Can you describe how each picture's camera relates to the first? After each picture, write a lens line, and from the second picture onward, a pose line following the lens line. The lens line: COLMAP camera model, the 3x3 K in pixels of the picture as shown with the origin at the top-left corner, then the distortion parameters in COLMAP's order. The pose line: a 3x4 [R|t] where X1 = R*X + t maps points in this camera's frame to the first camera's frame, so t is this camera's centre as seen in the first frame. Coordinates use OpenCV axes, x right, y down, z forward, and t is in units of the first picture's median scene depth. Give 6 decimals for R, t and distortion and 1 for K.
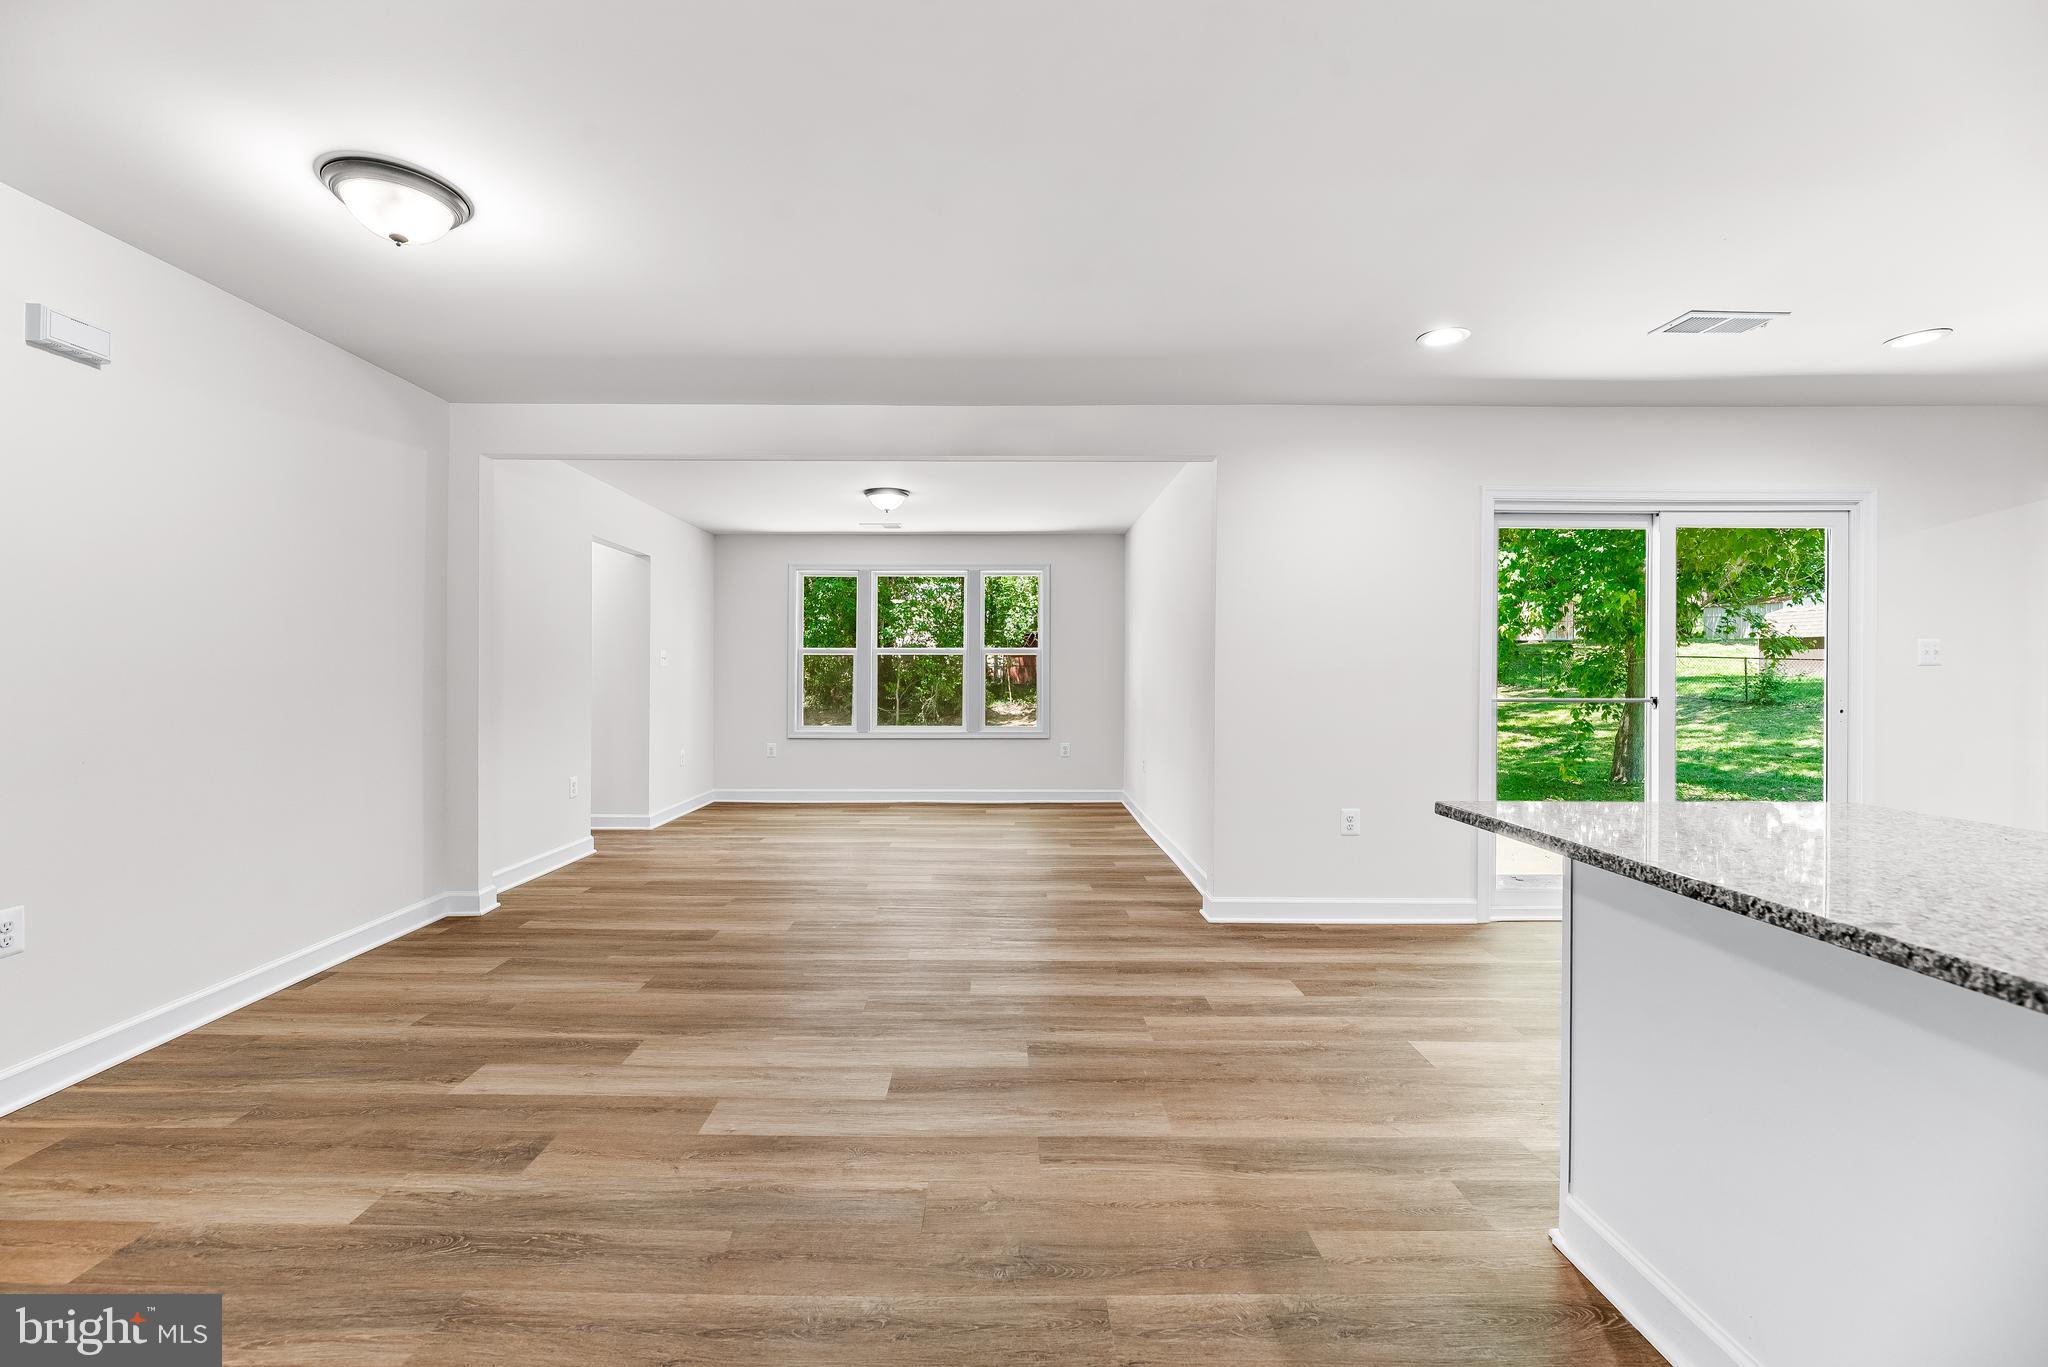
lens RADIAL K [[833.6, 0, 995.6], [0, 833.6, 674.0], [0, 0, 1]] dist [-0.000457, -0.000718]
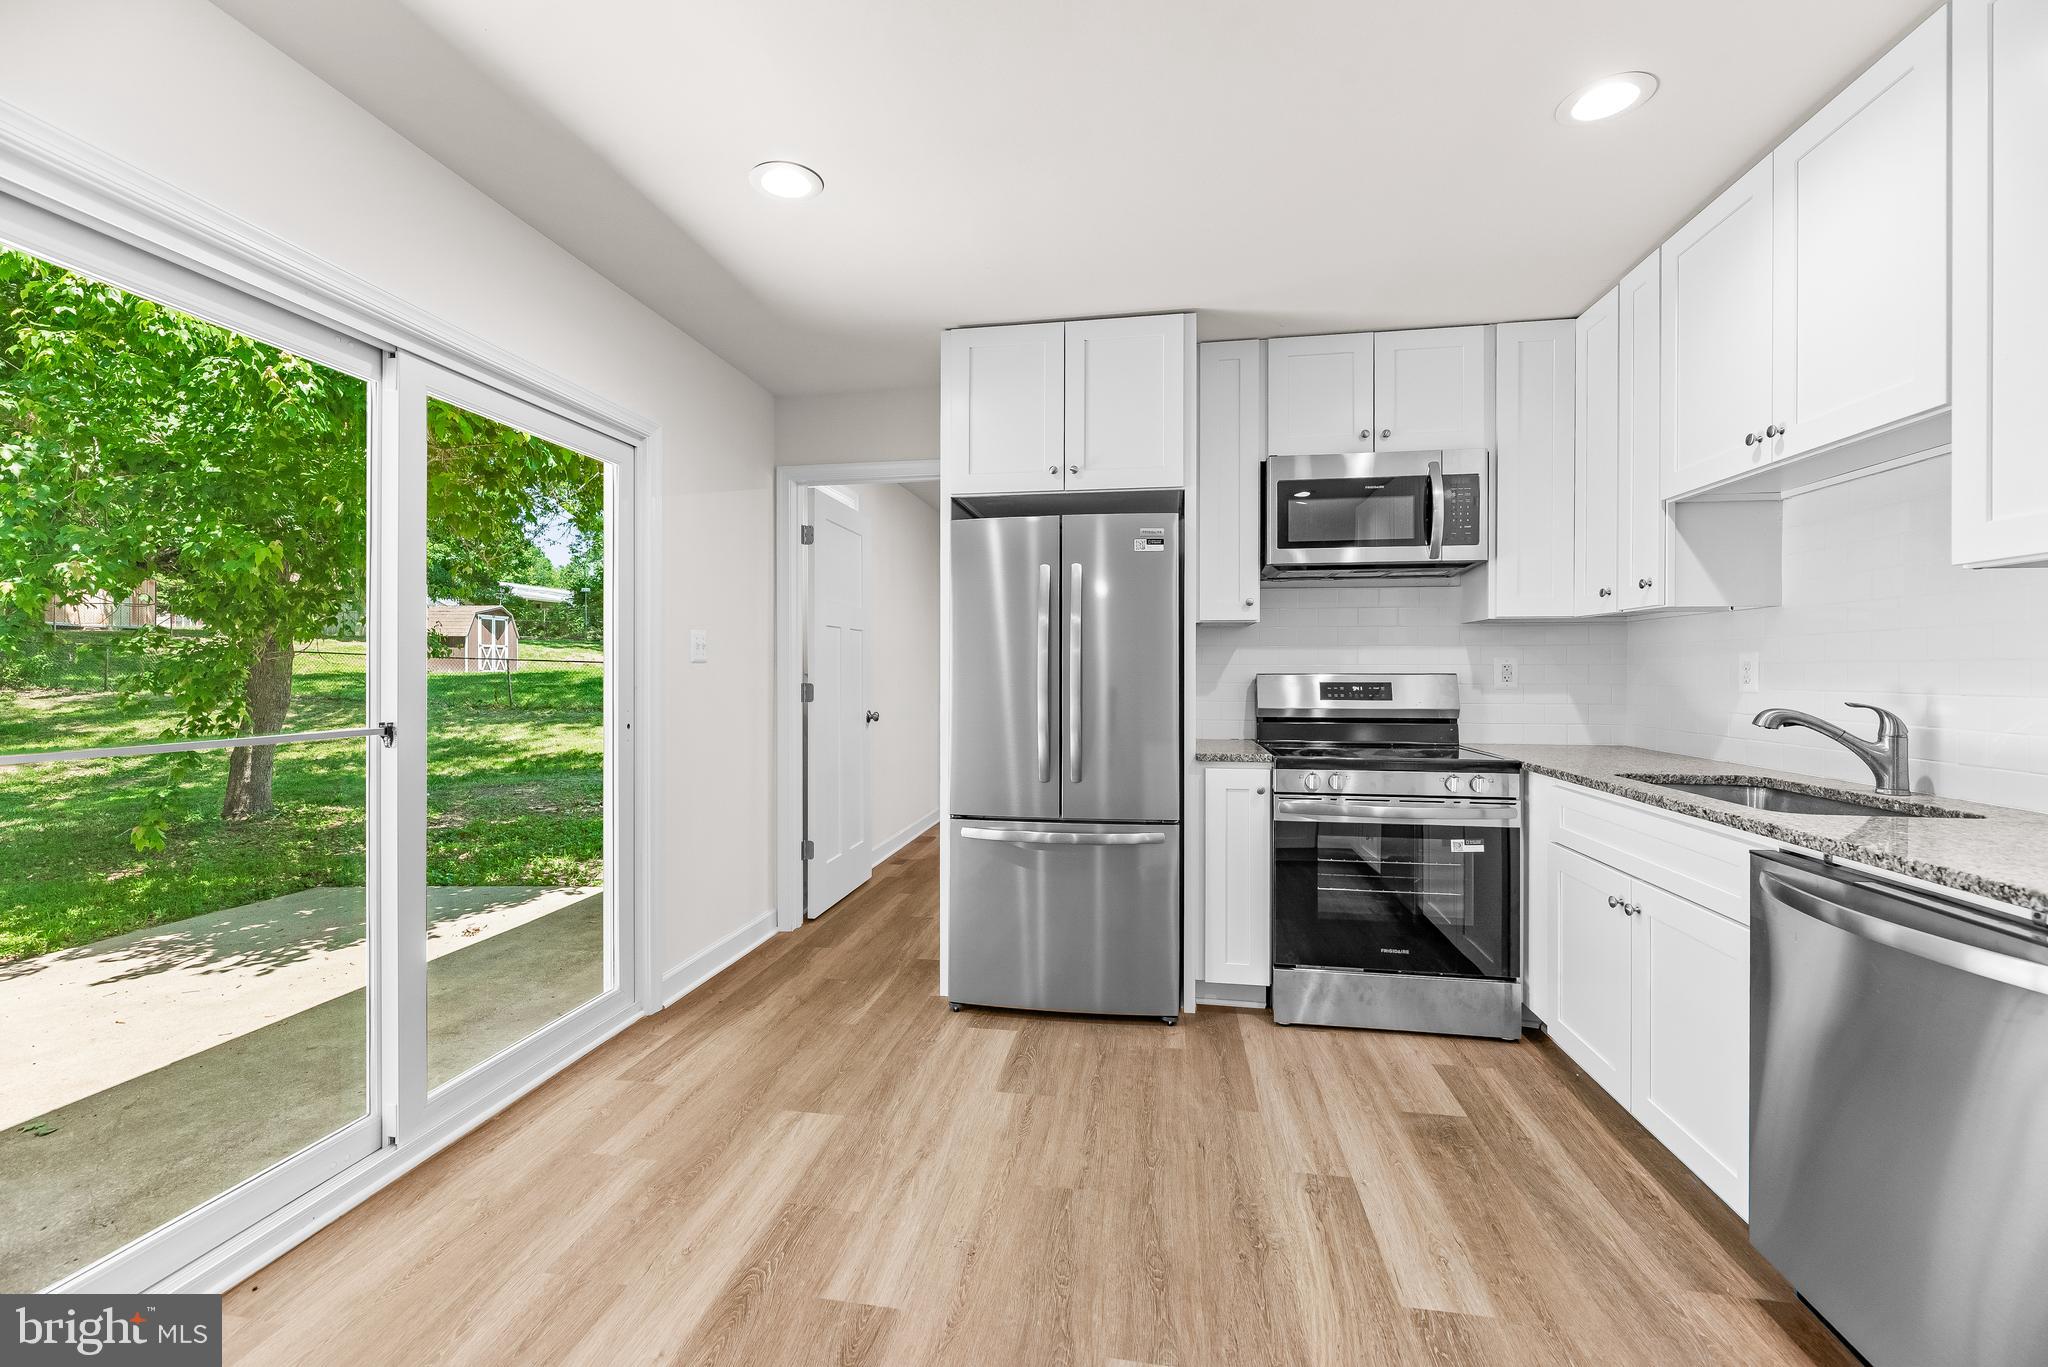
lens RADIAL K [[833.6, 0, 1021.4], [0, 833.6, 673.6], [0, 0, 1]] dist [-0.000457, -0.000718]
pose [[0.160413, -0.004795, 0.987038, 0.463548], [0.001342, 0.999988, 0.004640, -0.004010], [-0.987049, 0.000581, 0.160418, 0.697703]]
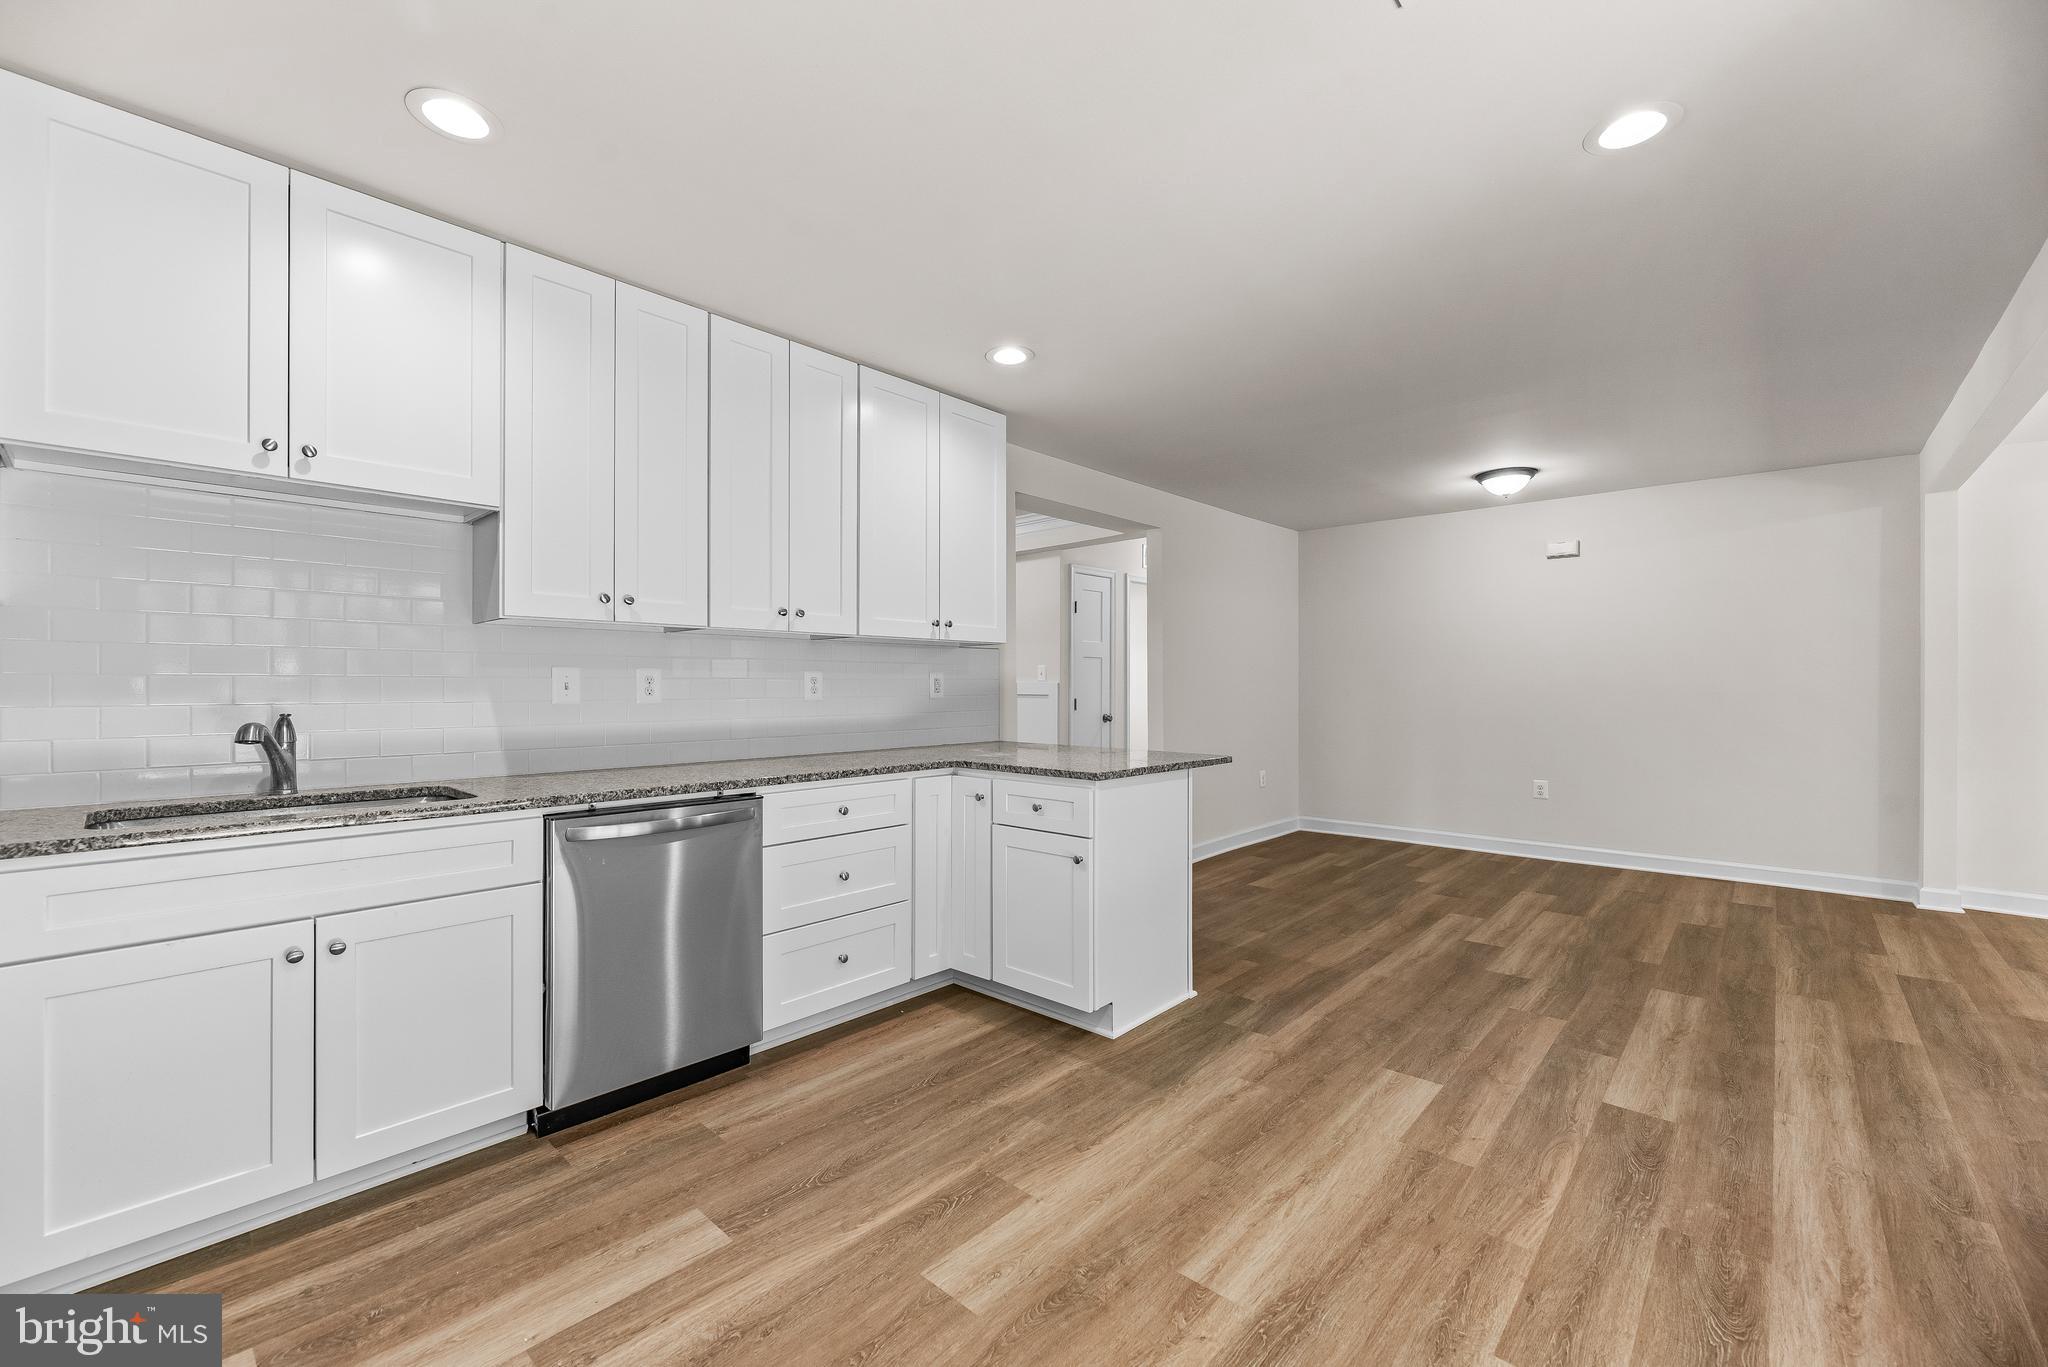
lens RADIAL K [[833.6, 0, 1013.8], [0, 833.6, 685.8], [0, 0, 1]] dist [-0.000457, -0.000718]
pose [[-0.675147, -0.001161, -0.737682, 1.272382], [-0.003999, 0.999990, 0.002085, -0.005218], [0.737673, 0.004358, -0.675145, 1.074473]]
